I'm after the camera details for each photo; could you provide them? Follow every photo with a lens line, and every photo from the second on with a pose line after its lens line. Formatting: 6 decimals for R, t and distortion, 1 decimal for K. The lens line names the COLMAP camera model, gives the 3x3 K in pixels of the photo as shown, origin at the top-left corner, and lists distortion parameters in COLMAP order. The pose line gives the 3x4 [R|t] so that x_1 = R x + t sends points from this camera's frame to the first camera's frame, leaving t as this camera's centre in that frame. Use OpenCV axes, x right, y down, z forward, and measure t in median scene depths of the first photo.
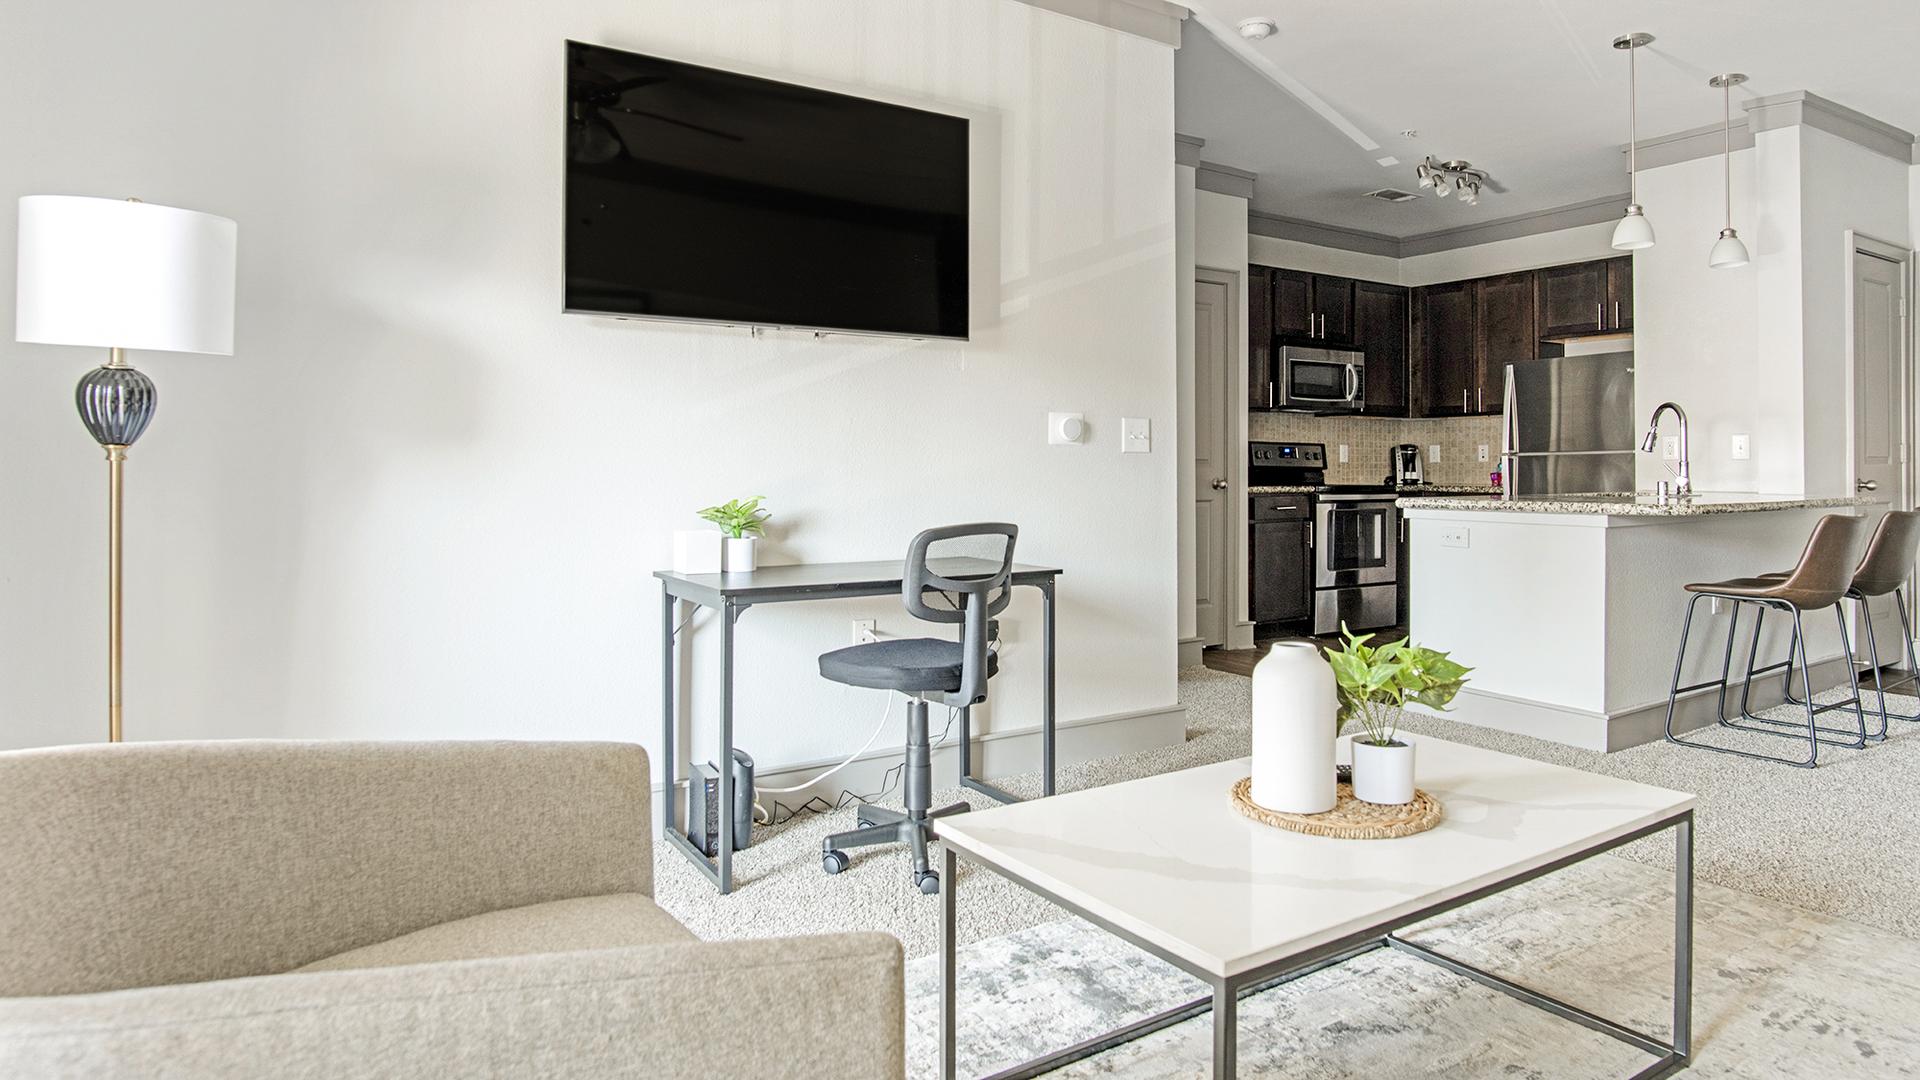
lens RADIAL K [[1112.0, 0, 952.5], [0, 1112.0, 469.0], [0, 0, 1]] dist [-0.020270, -0.001310]
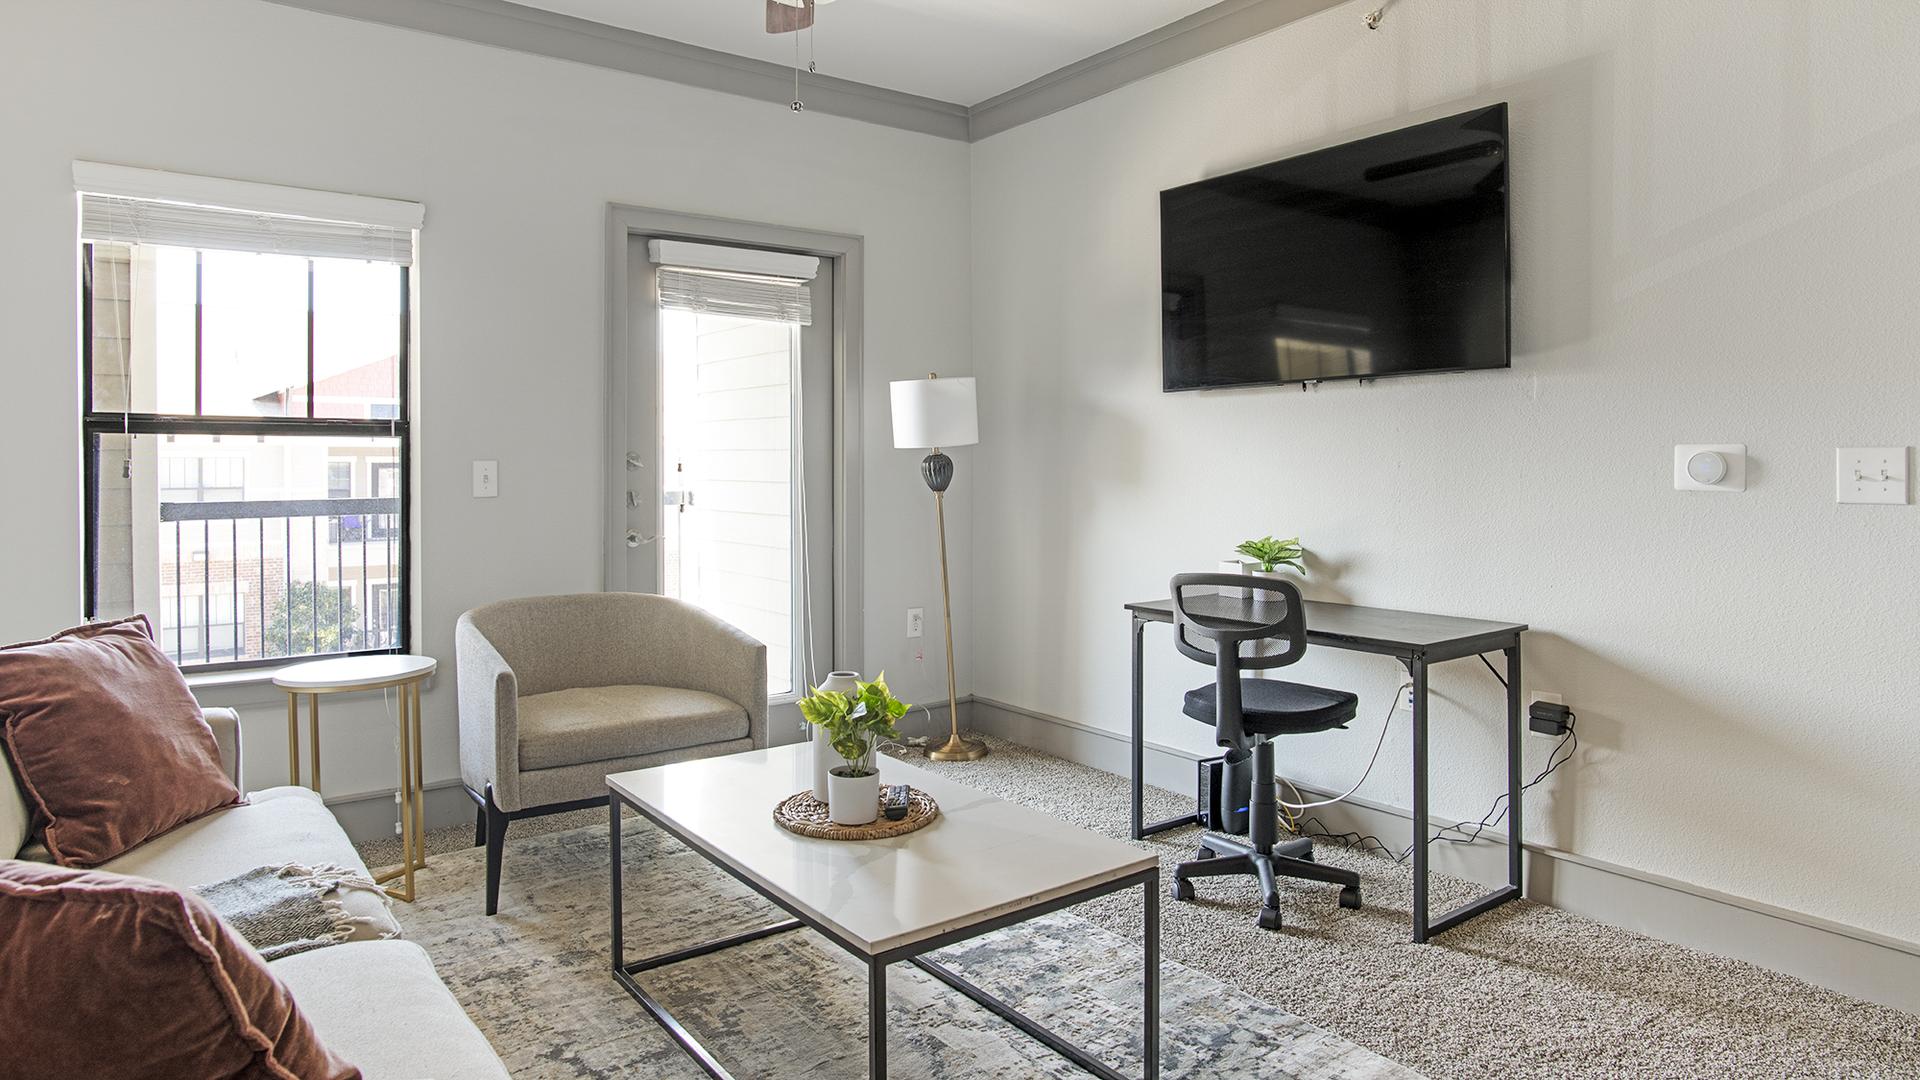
lens RADIAL K [[1129.1, 0, 964.8], [0, 1129.1, 464.8], [0, 0, 1]] dist [-0.040716, 0.014439]
pose [[0.076839, 0.002122, -0.997041, 0.412031], [0.003722, 0.999990, 0.002415, -0.022406], [0.997037, -0.003897, 0.076830, 0.263849]]
